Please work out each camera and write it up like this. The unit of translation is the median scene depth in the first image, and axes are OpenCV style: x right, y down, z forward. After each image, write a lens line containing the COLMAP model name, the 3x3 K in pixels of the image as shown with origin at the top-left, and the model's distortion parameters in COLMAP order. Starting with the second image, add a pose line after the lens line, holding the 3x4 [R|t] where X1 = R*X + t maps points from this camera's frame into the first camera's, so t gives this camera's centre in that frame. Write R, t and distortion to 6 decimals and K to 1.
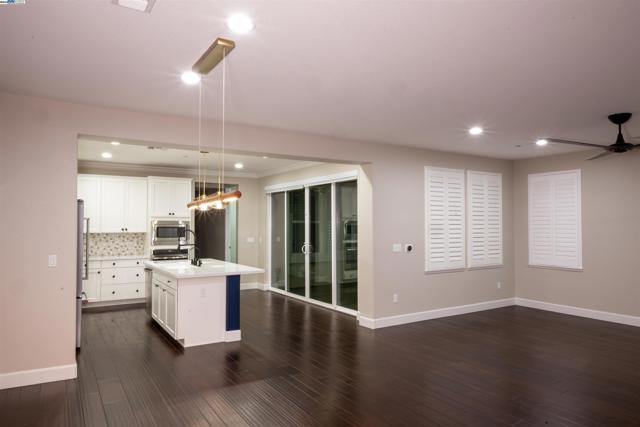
lens RADIAL K [[426.3, 0, 321.4], [0, 426.3, 216.8], [0, 0, 1]] dist [0.004339, -0.001787]
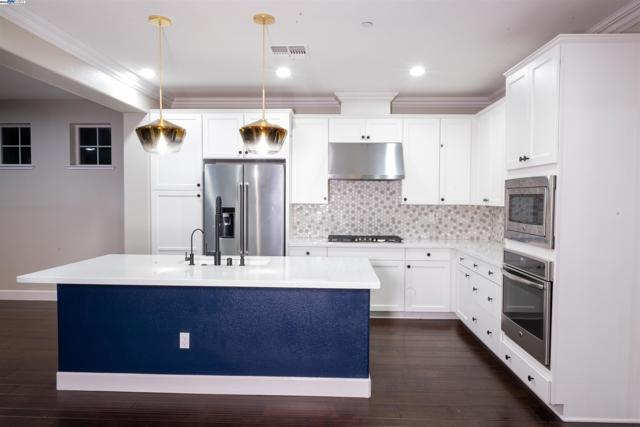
lens RADIAL K [[426.3, 0, 317.8], [0, 426.3, 211.2], [0, 0, 1]] dist [0.004339, -0.001787]
pose [[-0.560284, 0.021401, -0.828024, 0.052062], [0.007717, 0.999758, 0.020618, 0.030116], [0.828265, 0.005162, -0.560313, 1.087892]]
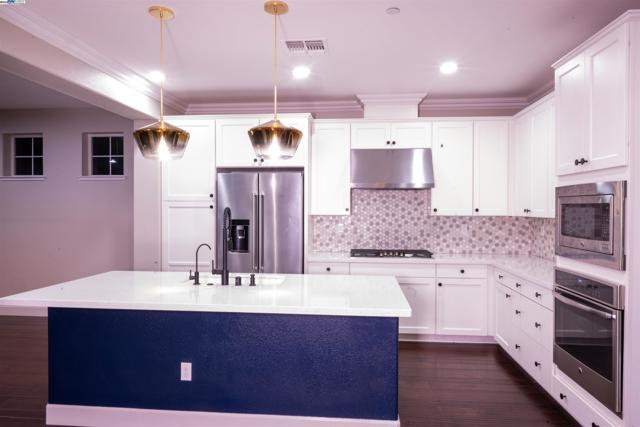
lens RADIAL K [[426.3, 0, 318.8], [0, 426.3, 211.7], [0, 0, 1]] dist [0.004339, -0.001787]
pose [[-0.603410, 0.003231, -0.797425, 0.010239], [0.010751, 0.999934, -0.004083, 0.029458], [0.797359, -0.011037, -0.603405, 1.063395]]
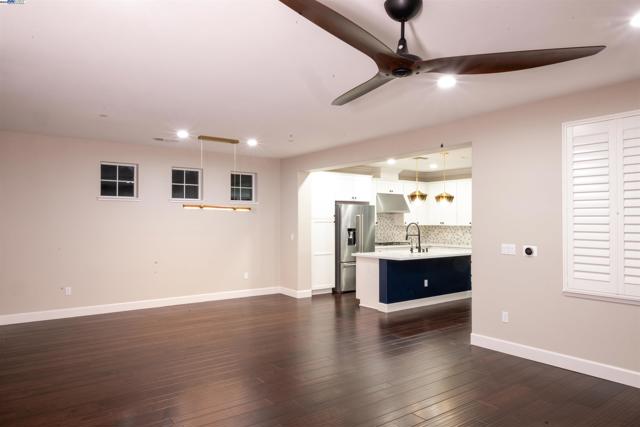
lens RADIAL K [[426.3, 0, 318.4], [0, 426.3, 215.8], [0, 0, 1]] dist [0.004339, -0.001787]
pose [[0.077828, -0.011666, -0.996899, 0.689881], [0.017405, 0.999795, -0.010341, 0.014257], [0.996815, -0.016546, 0.078015, 0.485901]]
